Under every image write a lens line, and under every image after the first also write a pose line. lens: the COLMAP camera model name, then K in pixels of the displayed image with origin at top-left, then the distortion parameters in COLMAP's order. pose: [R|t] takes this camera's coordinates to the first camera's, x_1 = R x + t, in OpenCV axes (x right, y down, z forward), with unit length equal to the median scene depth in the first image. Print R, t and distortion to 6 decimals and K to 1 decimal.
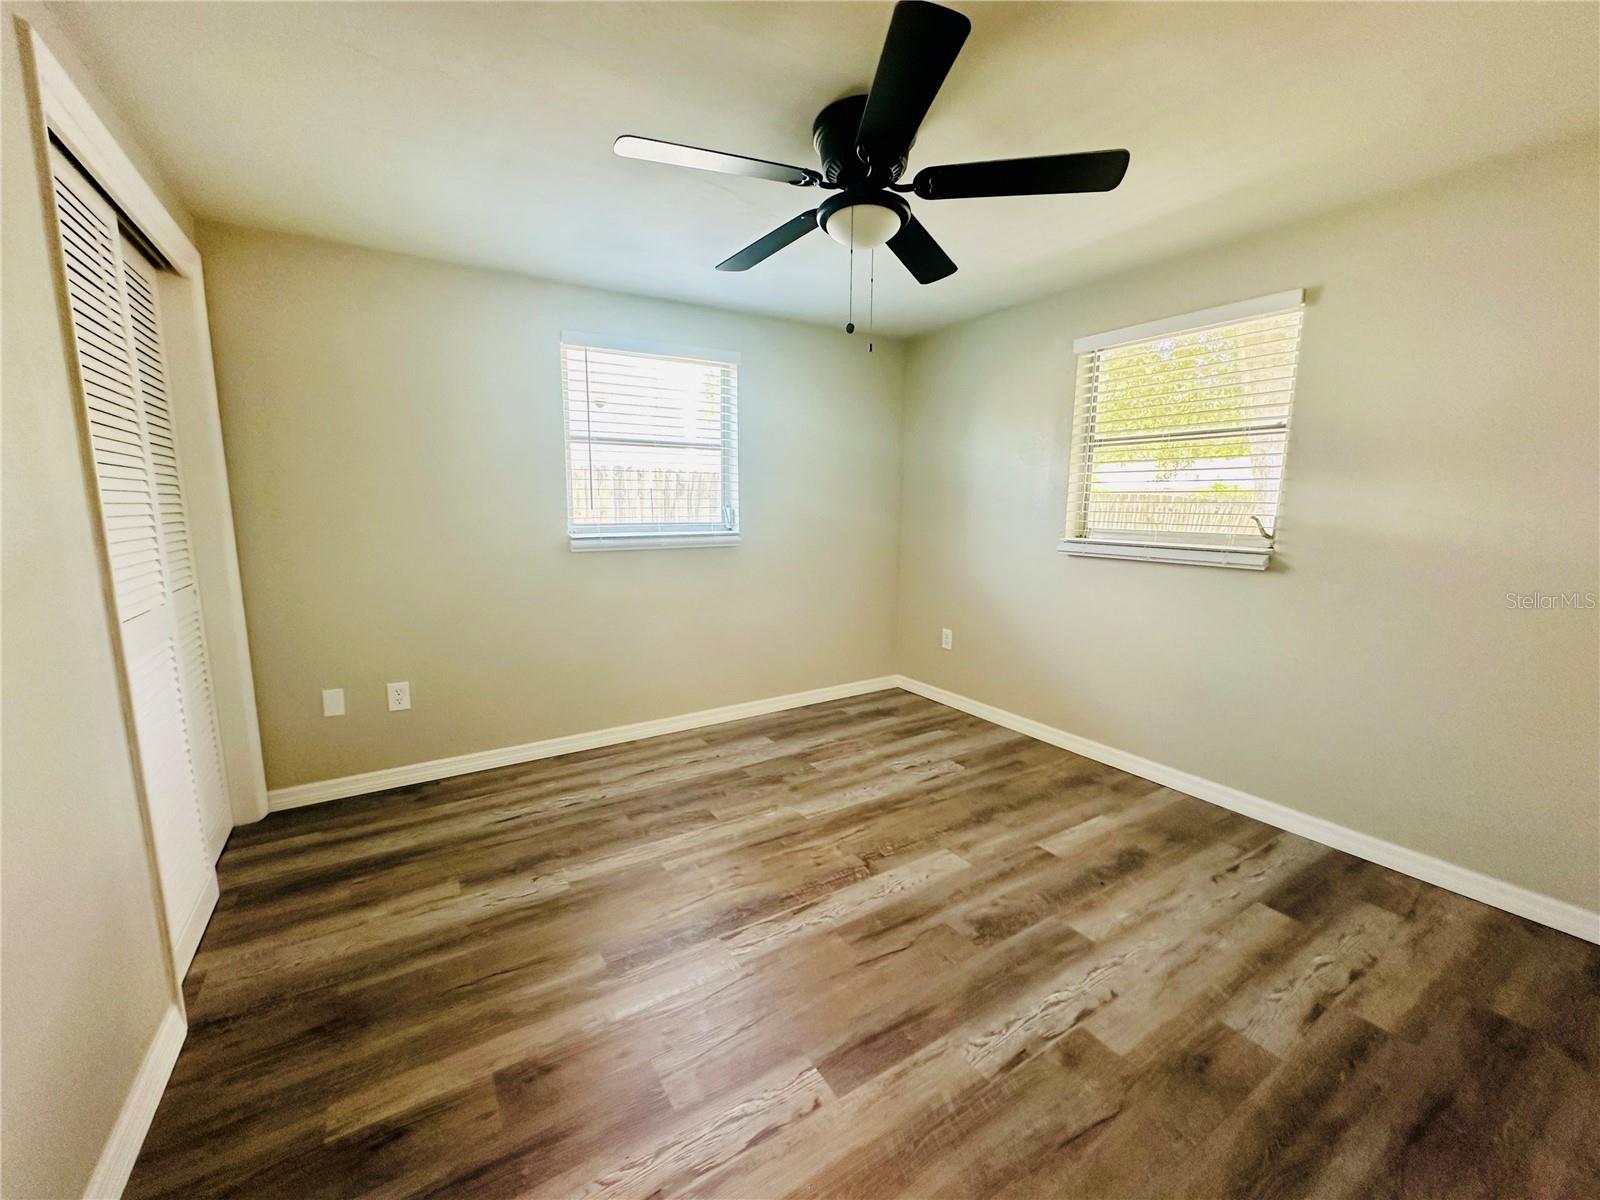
lens RADIAL K [[638.3, 0, 799.2], [0, 638.3, 600.4], [0, 0, 1]] dist [-0.003493, 0.000809]
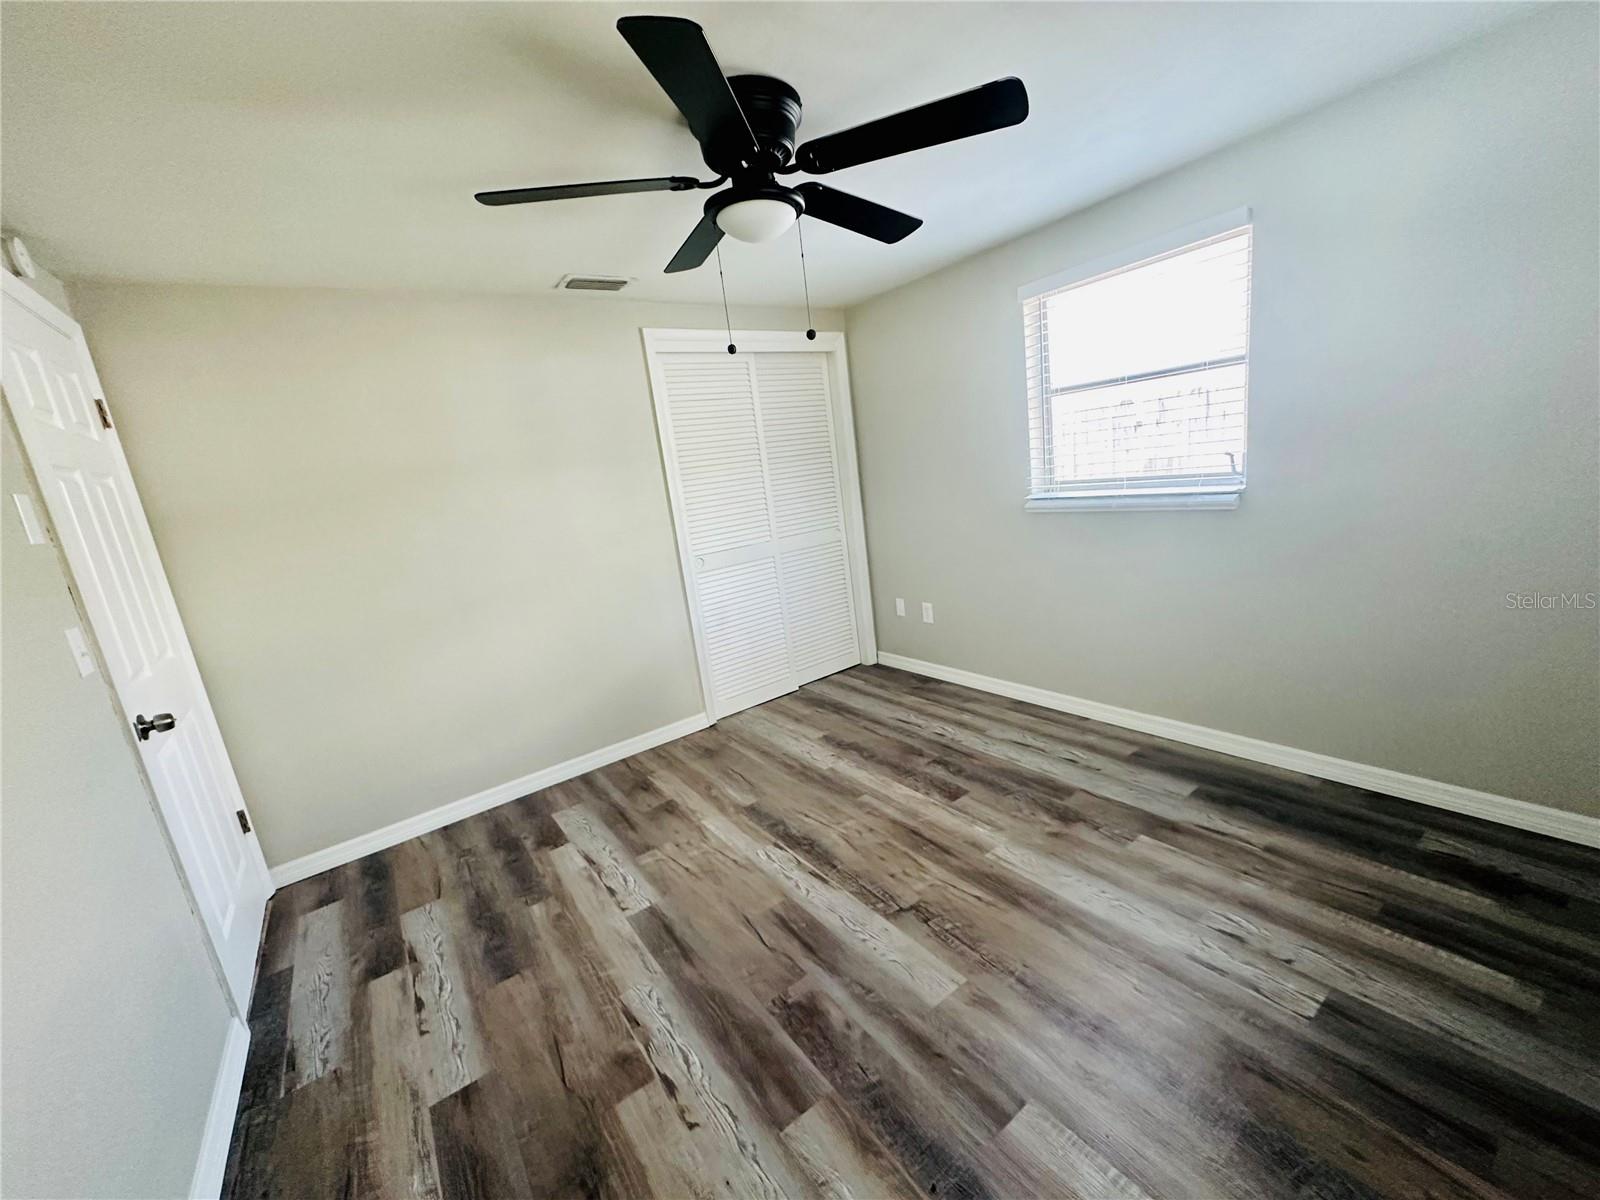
lens RADIAL K [[638.3, 0, 799.2], [0, 638.3, 600.4], [0, 0, 1]] dist [-0.003493, 0.000809]
pose [[0.061366, 0.200273, -0.977816, 0.829836], [-0.024880, 0.979665, 0.199091, -0.171338], [0.997805, 0.012111, 0.065101, 0.746818]]
